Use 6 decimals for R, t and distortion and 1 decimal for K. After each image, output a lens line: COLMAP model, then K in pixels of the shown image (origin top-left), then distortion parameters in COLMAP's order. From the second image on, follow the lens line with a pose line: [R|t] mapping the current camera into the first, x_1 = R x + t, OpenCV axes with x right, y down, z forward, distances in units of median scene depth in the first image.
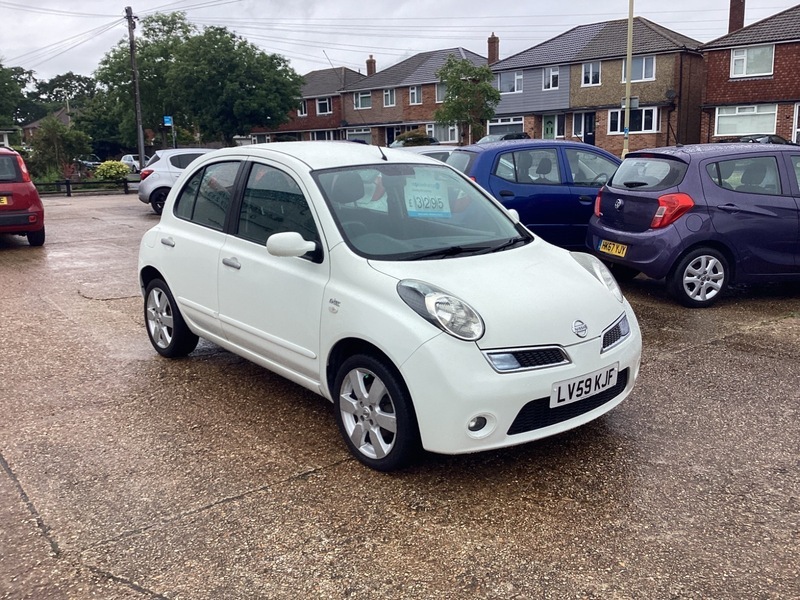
lens RADIAL K [[731.1, 0, 407.7], [0, 731.1, 303.3], [0, 0, 1]] dist [0.087683, -0.171581]
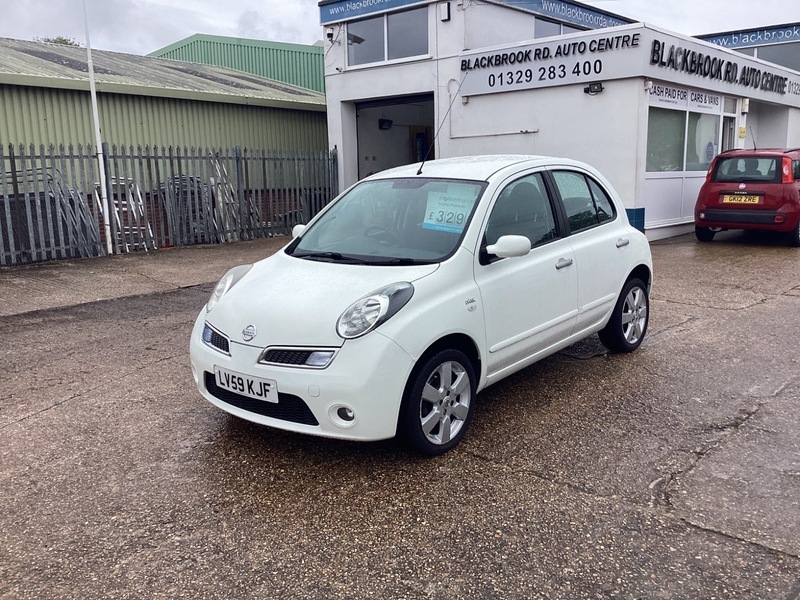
lens RADIAL K [[731.1, 0, 407.7], [0, 731.1, 303.3], [0, 0, 1]] dist [0.087683, -0.171581]
pose [[0.154653, 0.197571, -0.968012, 0.992184], [-0.187746, 0.967824, 0.167538, -0.177421], [0.969966, 0.155831, 0.186770, 0.760002]]
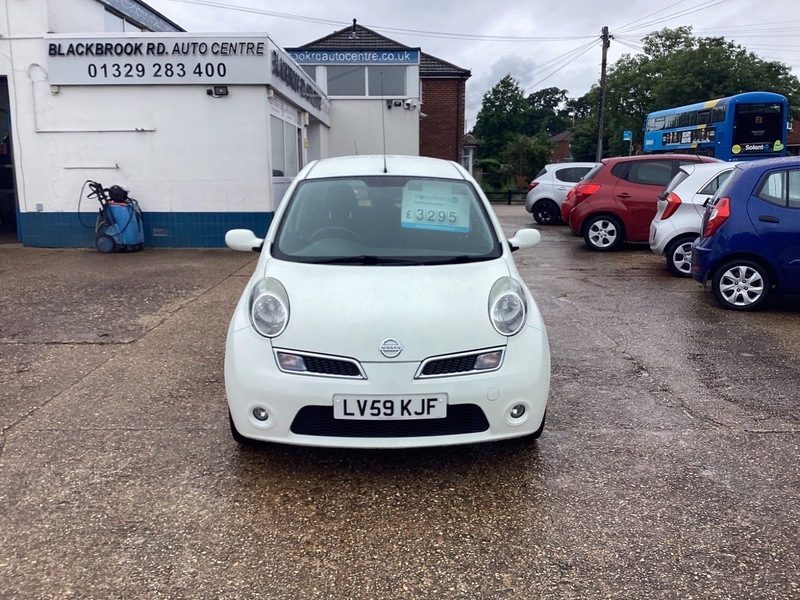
lens RADIAL K [[731.1, 0, 407.7], [0, 731.1, 303.3], [0, 0, 1]] dist [0.087683, -0.171581]
pose [[0.781906, 0.133105, -0.609020, 0.623236], [-0.144350, 0.989046, 0.030836, -0.042859], [0.606454, 0.063801, 0.792555, 0.179908]]
